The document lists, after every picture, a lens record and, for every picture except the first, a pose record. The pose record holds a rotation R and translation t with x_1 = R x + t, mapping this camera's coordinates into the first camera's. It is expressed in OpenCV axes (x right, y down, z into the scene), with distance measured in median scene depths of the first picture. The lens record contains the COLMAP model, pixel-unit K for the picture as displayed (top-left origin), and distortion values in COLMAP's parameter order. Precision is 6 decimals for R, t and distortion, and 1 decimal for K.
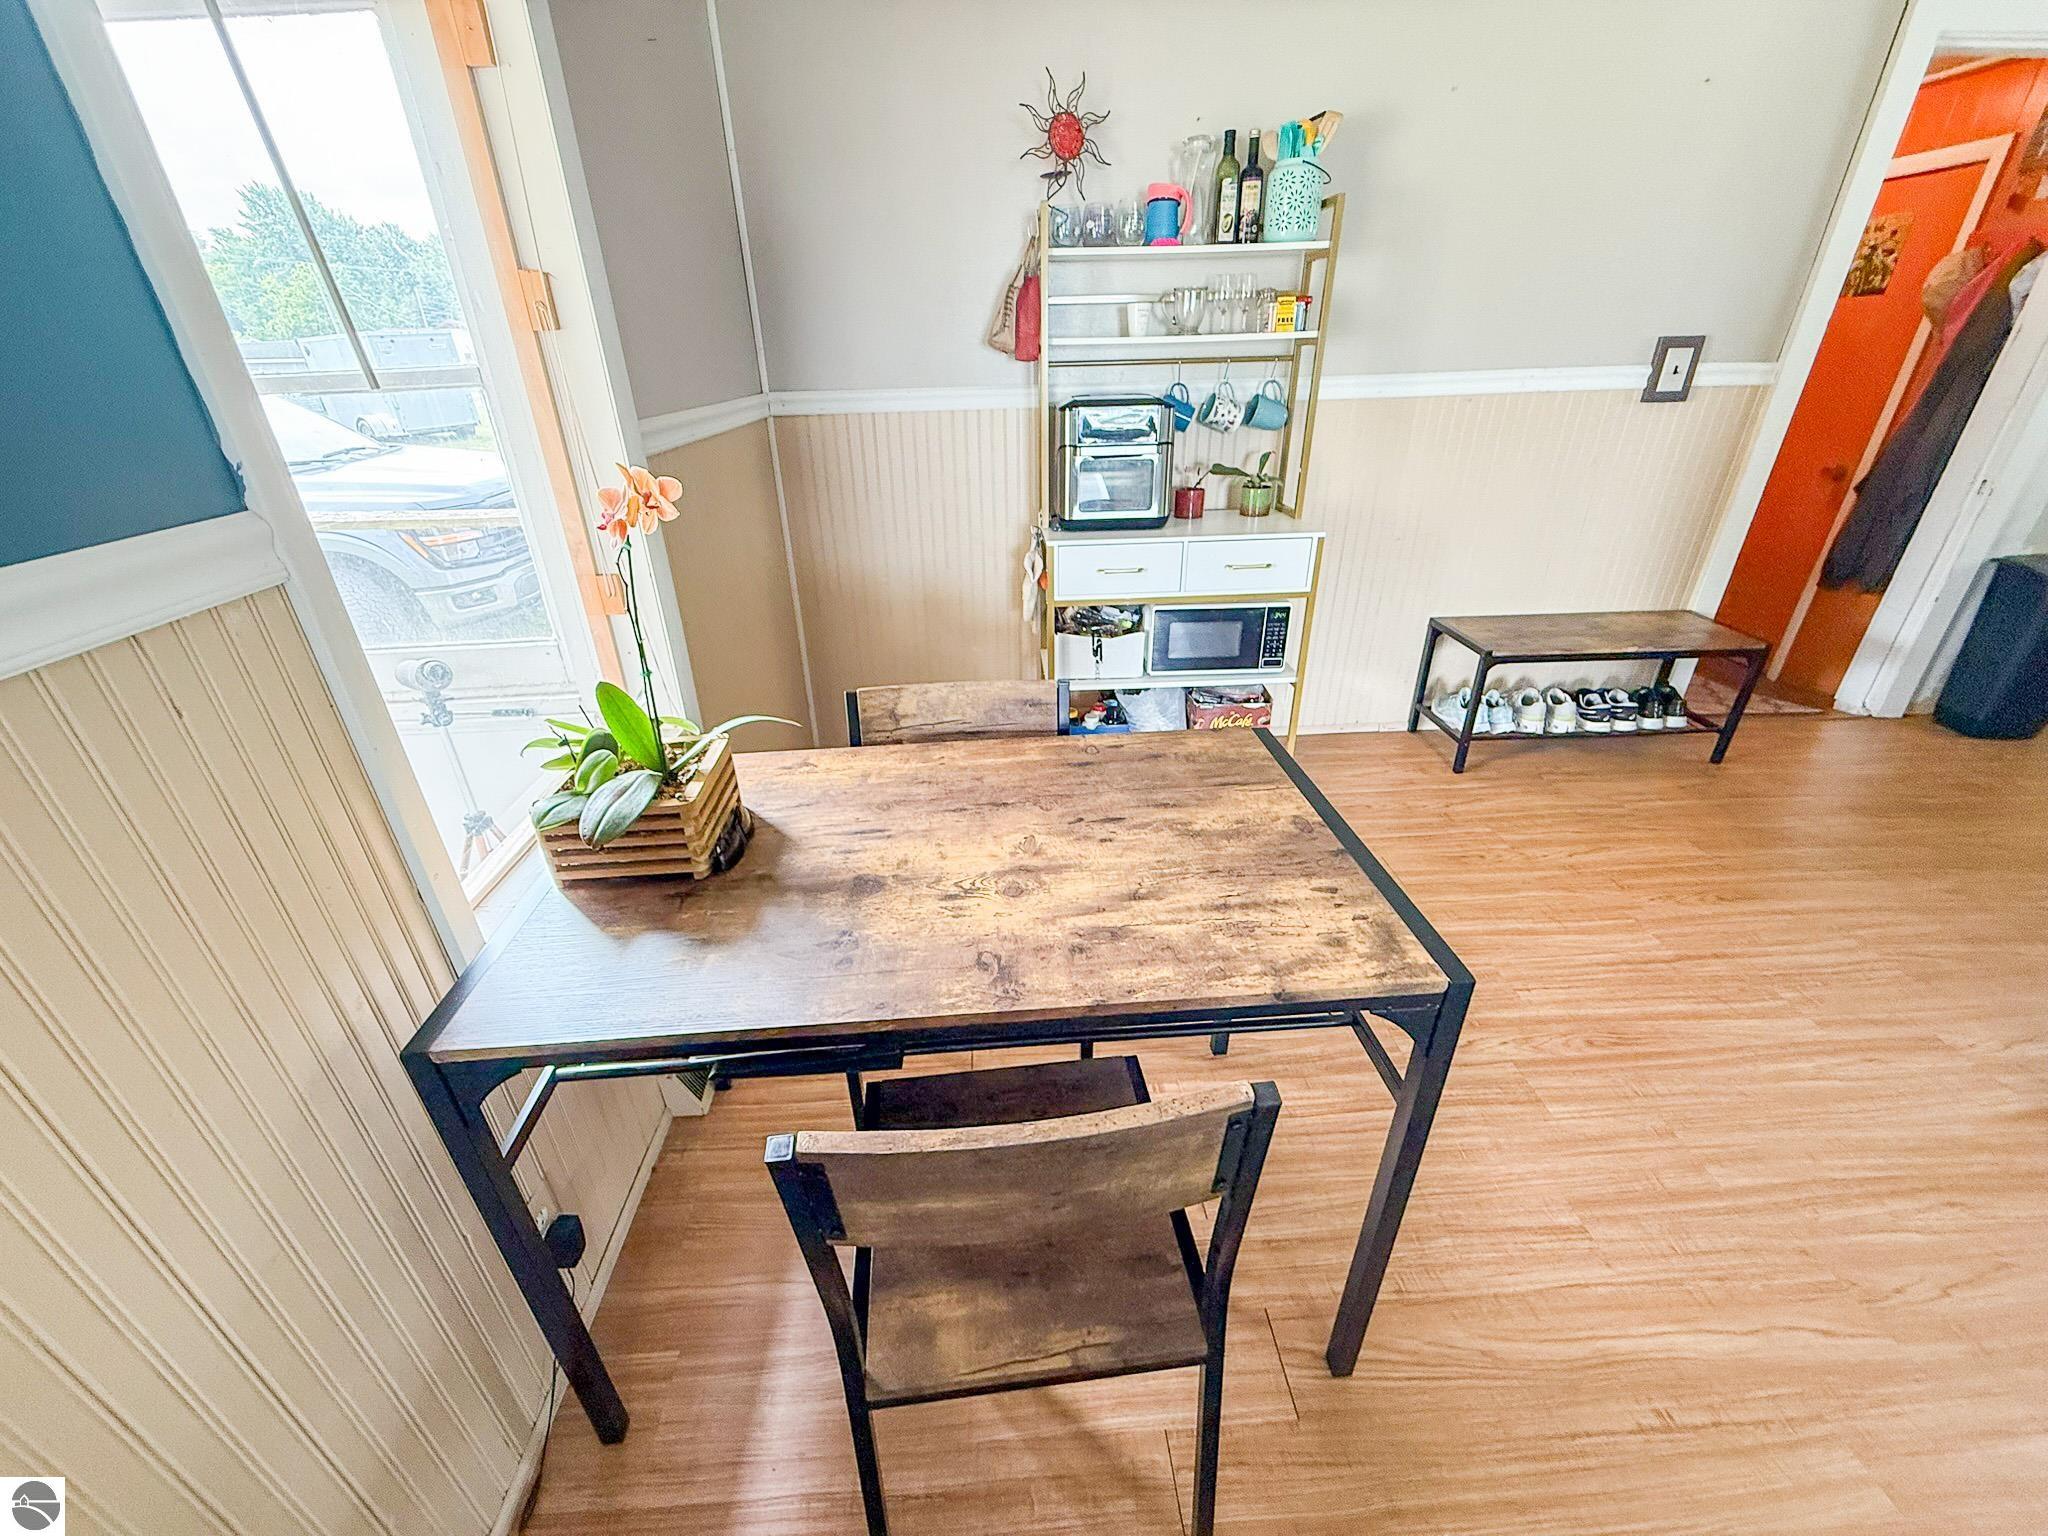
lens RADIAL K [[827.4, 0, 1021.4], [0, 827.4, 798.9], [0, 0, 1]] dist [0.000911, 0.000175]
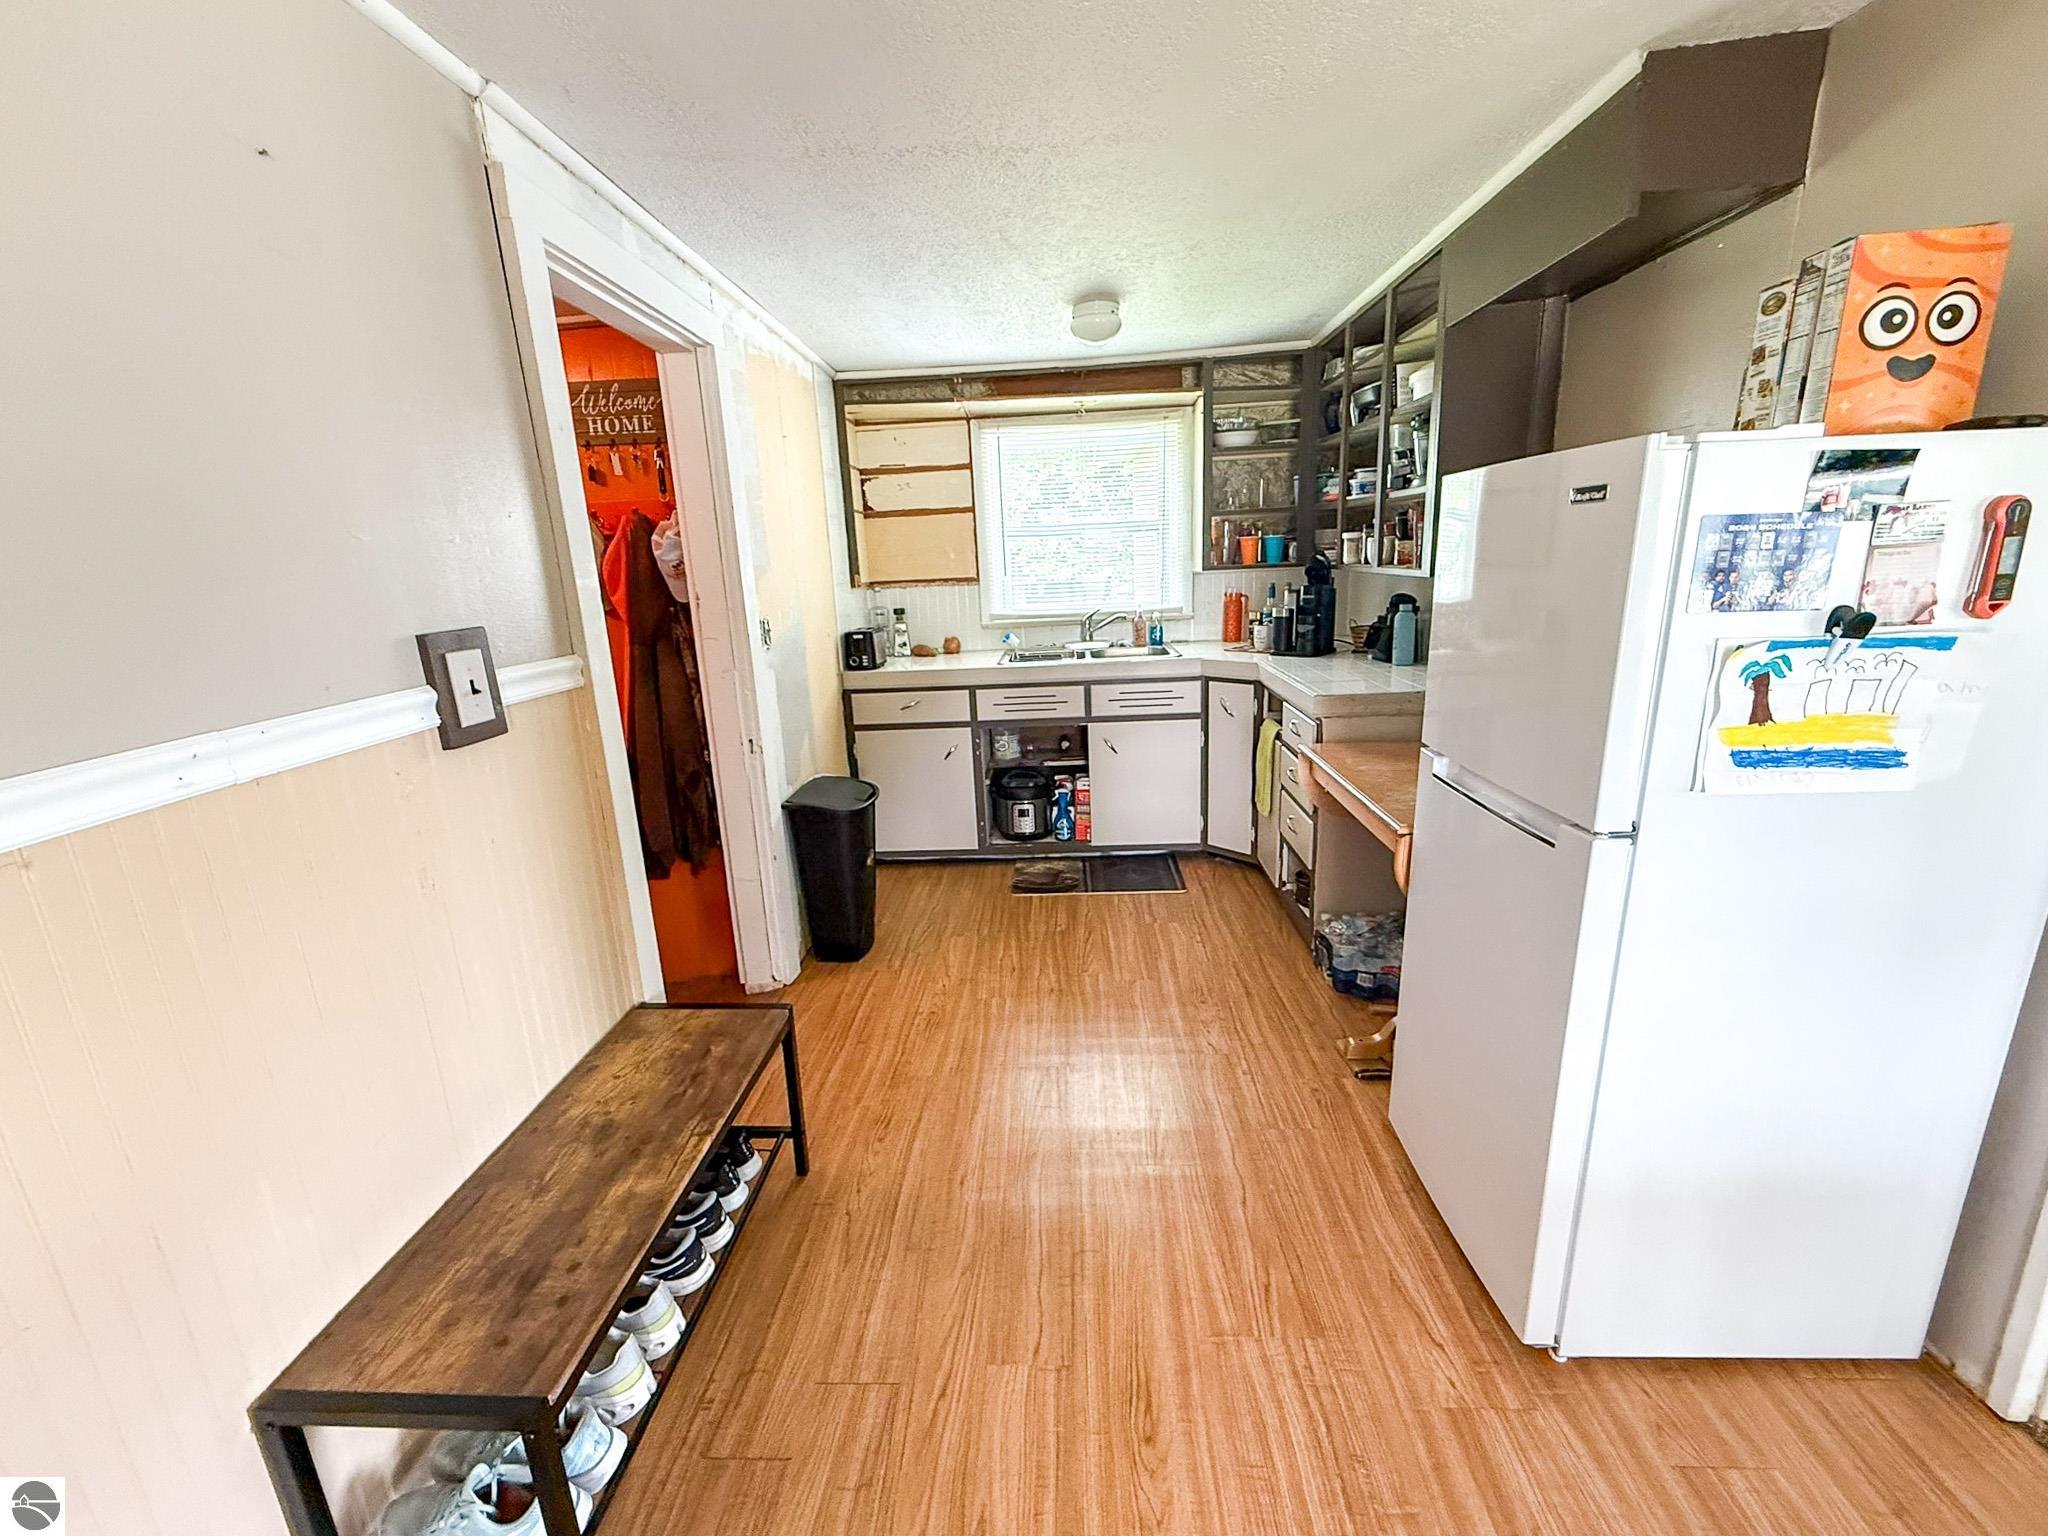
lens RADIAL K [[846.6, 0, 1024.0], [0, 846.6, 768.0], [0, 0, 1]] dist [-0.001486, 0.000040]
pose [[0.103719, -0.228453, 0.968014, 0.289058], [0.506648, 0.849661, 0.146236, -0.369939], [-0.855892, 0.475275, 0.203871, 0.605526]]
